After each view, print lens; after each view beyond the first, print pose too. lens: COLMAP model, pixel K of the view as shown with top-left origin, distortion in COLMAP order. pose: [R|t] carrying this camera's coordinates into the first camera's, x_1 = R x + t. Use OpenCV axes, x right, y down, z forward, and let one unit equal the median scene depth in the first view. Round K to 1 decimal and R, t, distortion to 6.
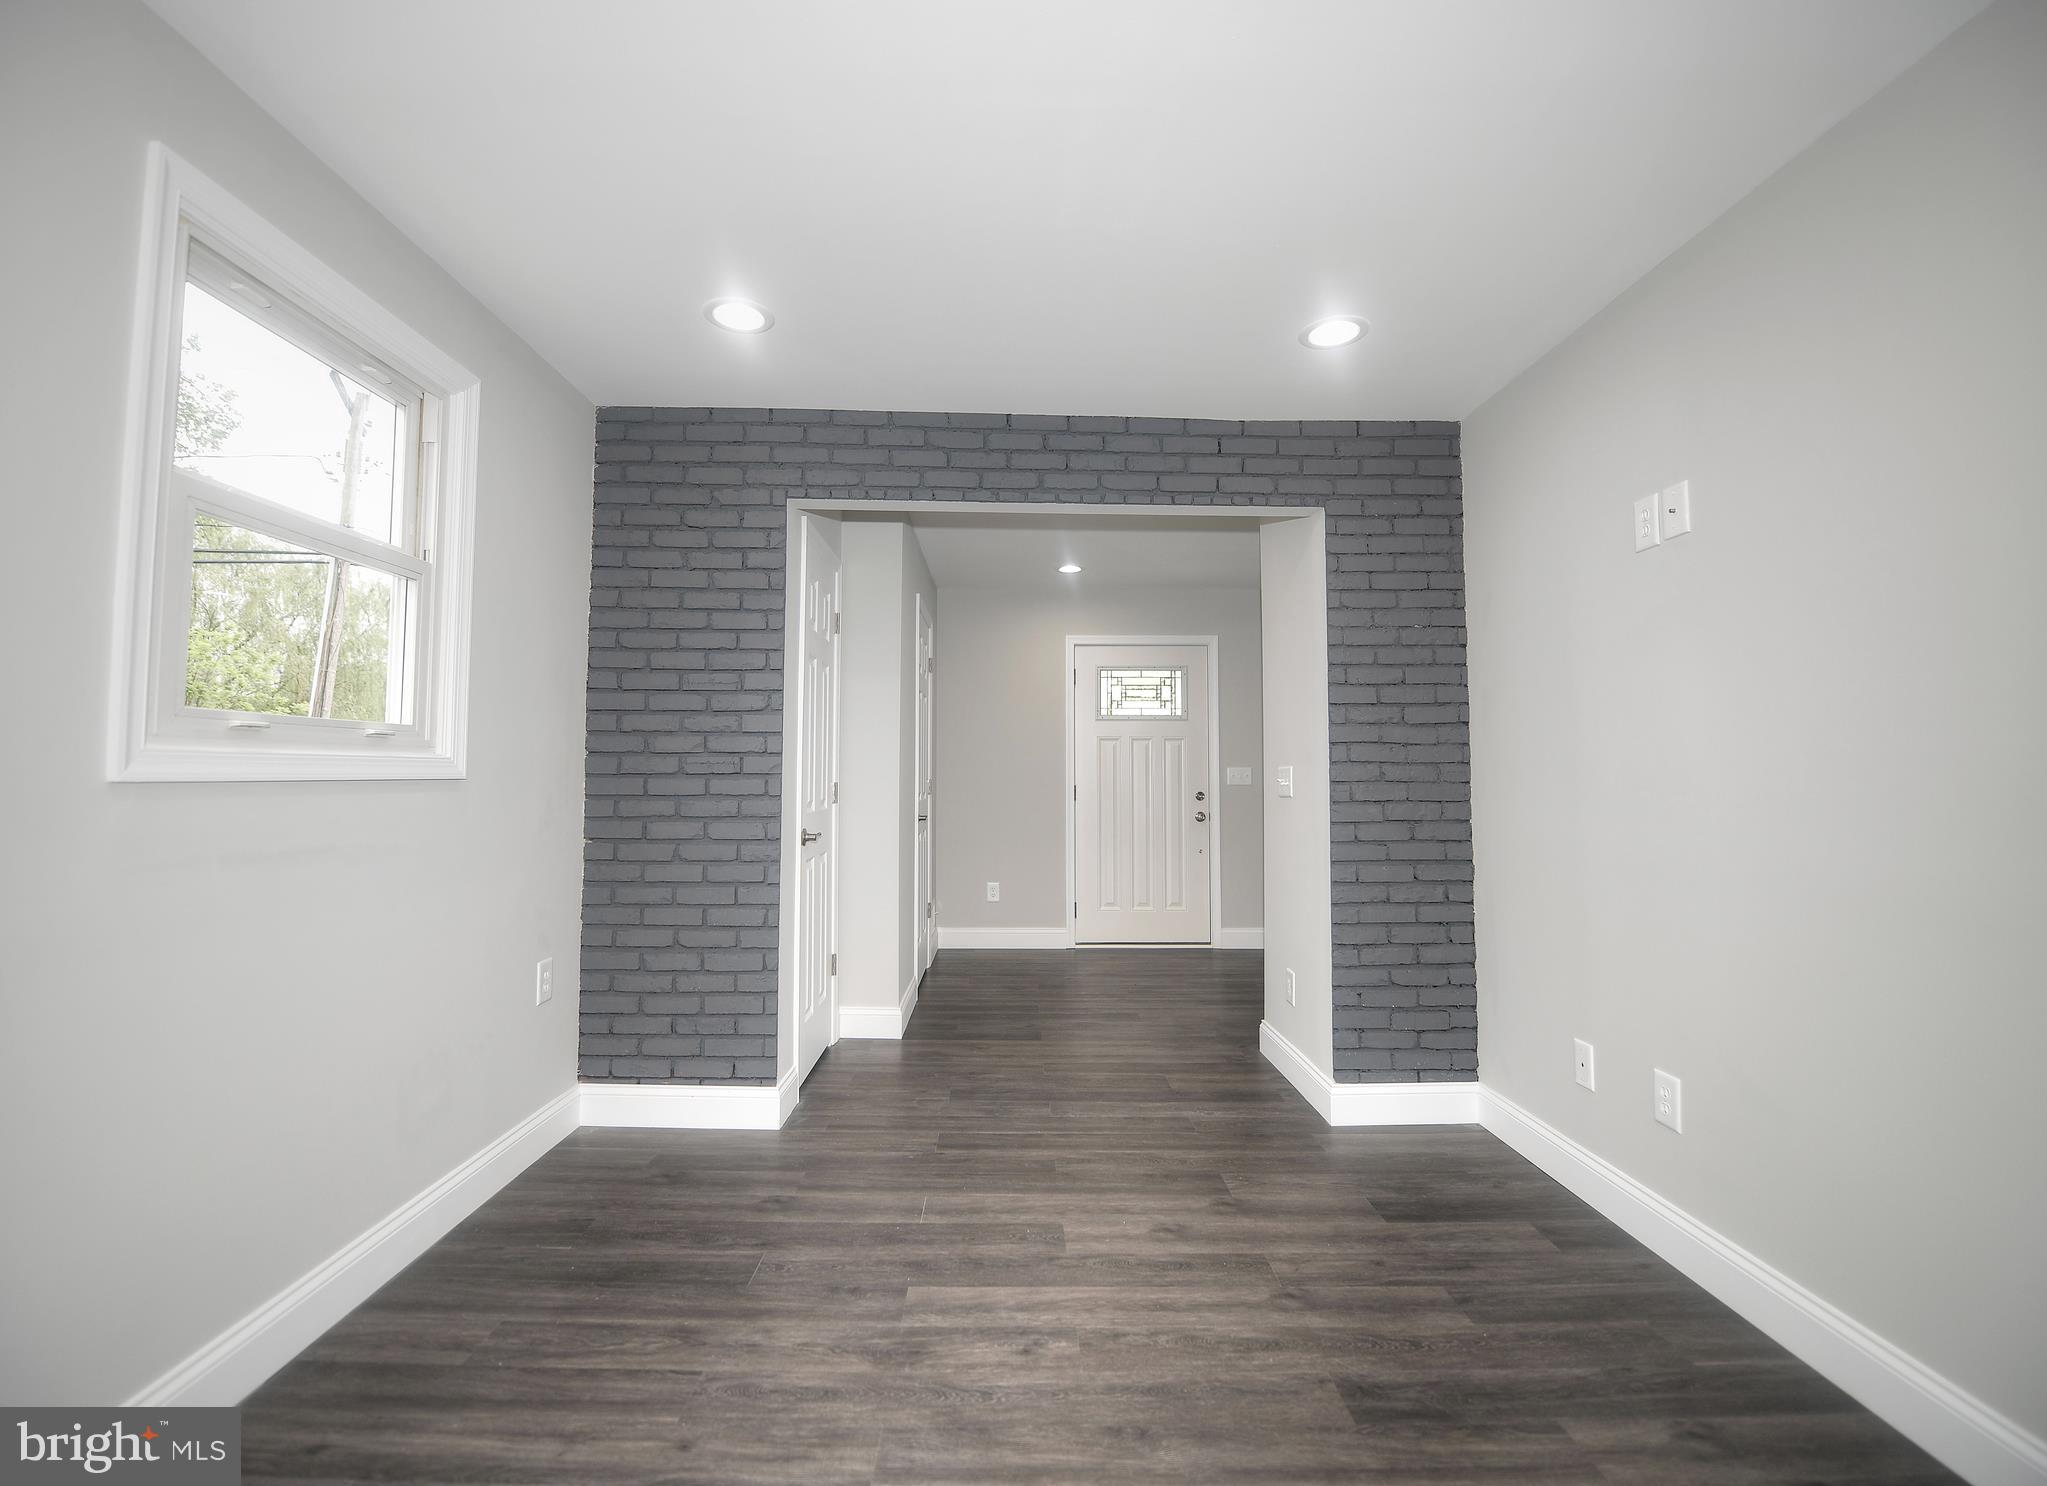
lens RADIAL K [[891.9, 0, 1017.1], [0, 891.9, 731.1], [0, 0, 1]] dist [-0.013663, 0.000017]
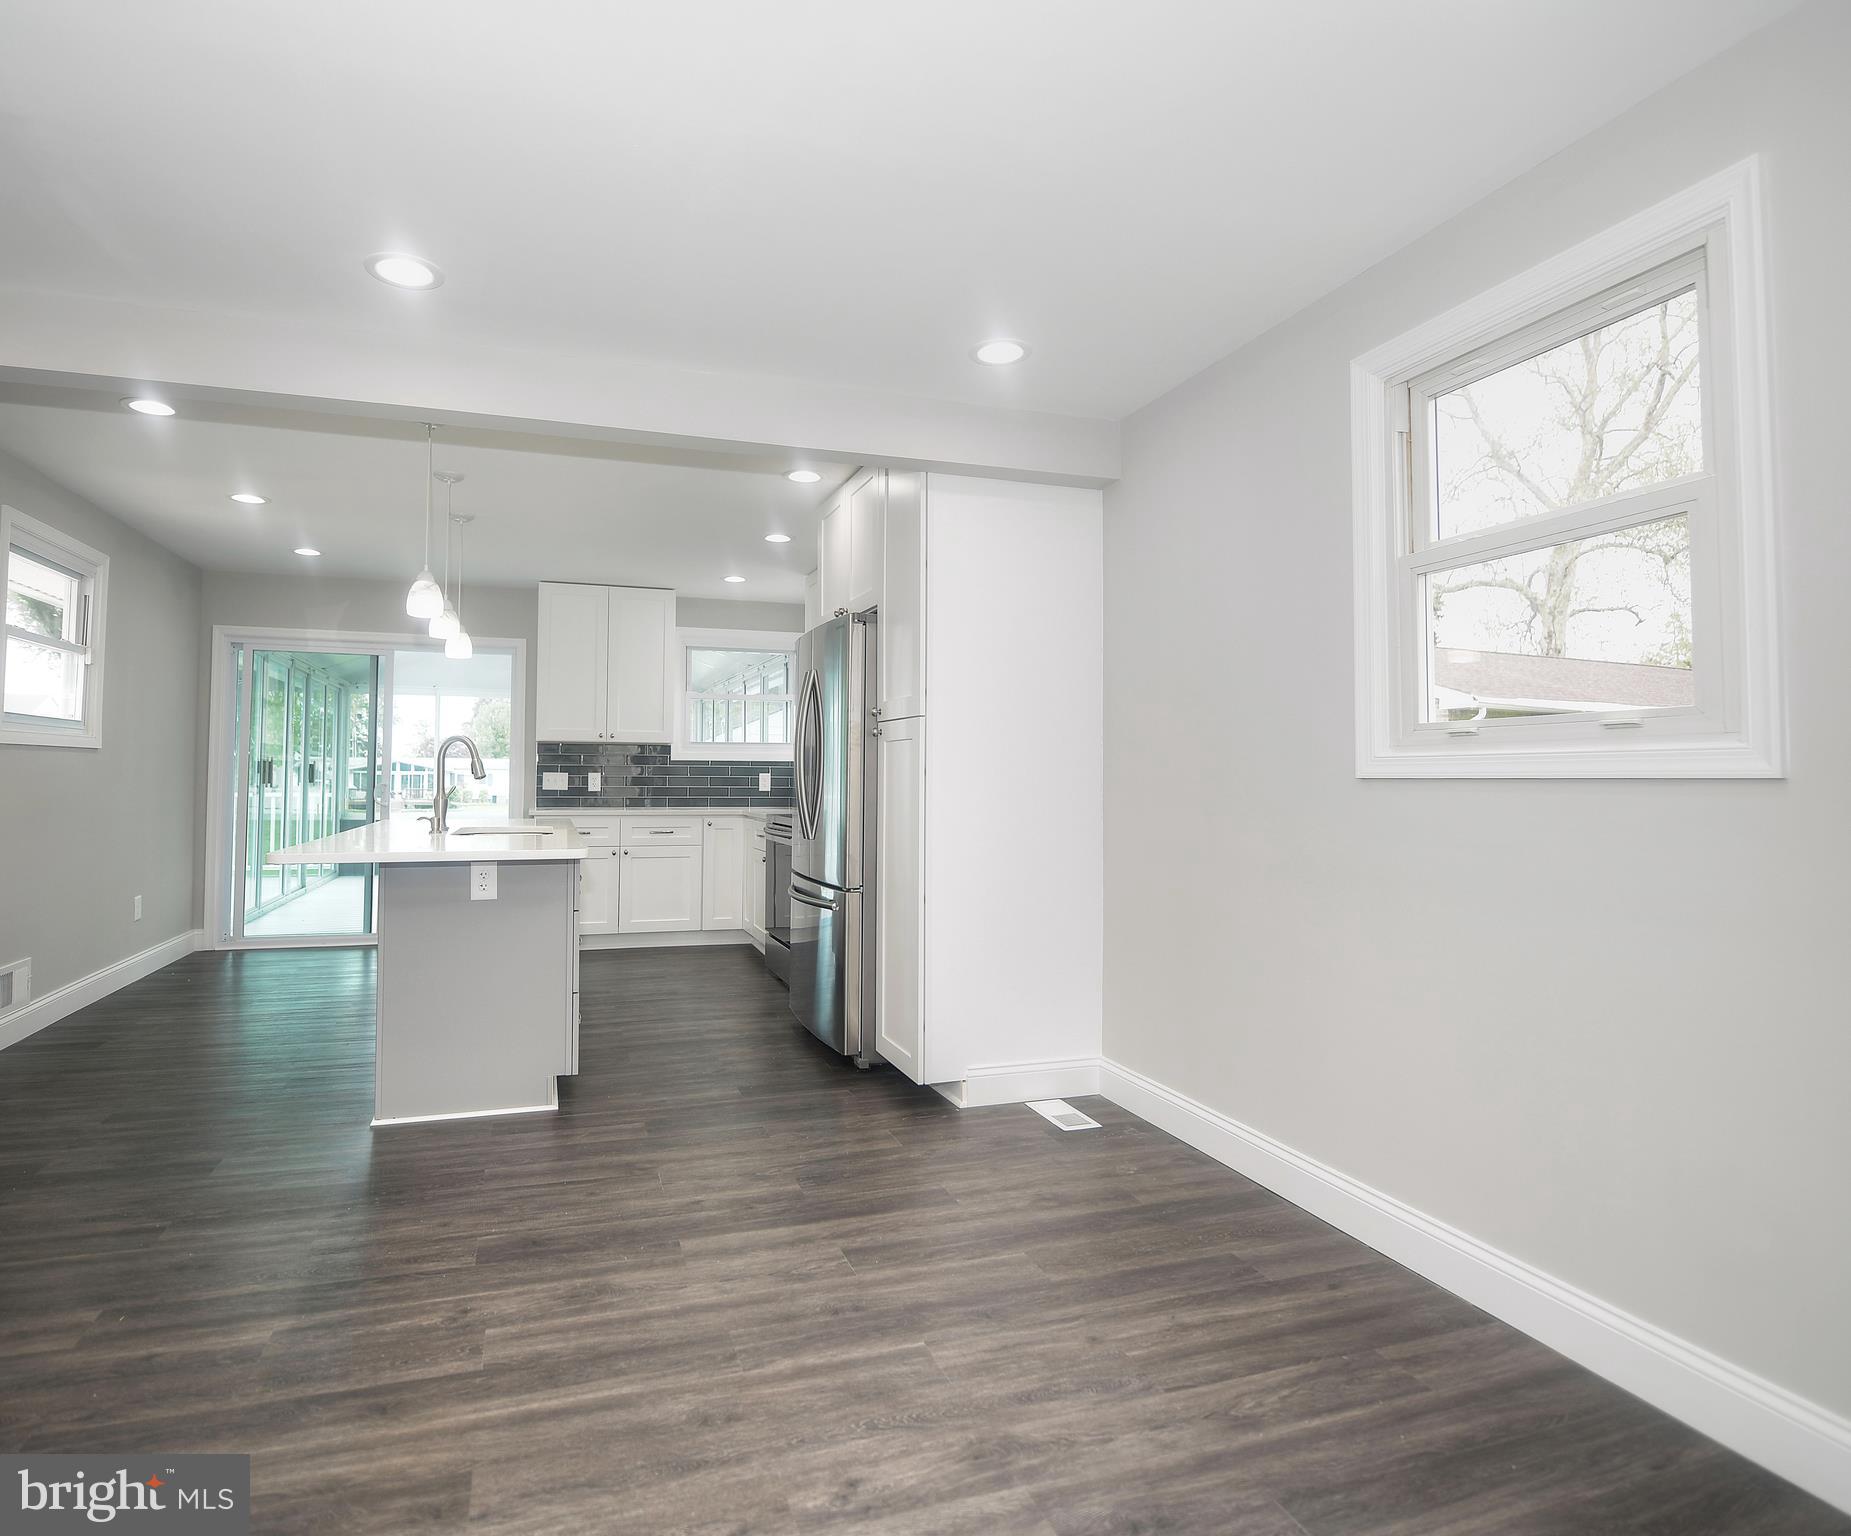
lens RADIAL K [[1049.3, 0, 869.3], [0, 1049.3, 742.2], [0, 0, 1]] dist [-0.020459, 0.000337]
pose [[-0.954387, -0.019517, -0.297932, 0.175443], [0.005331, 0.996588, -0.082360, 0.066215], [0.298523, -0.080191, -0.951027, 1.187536]]
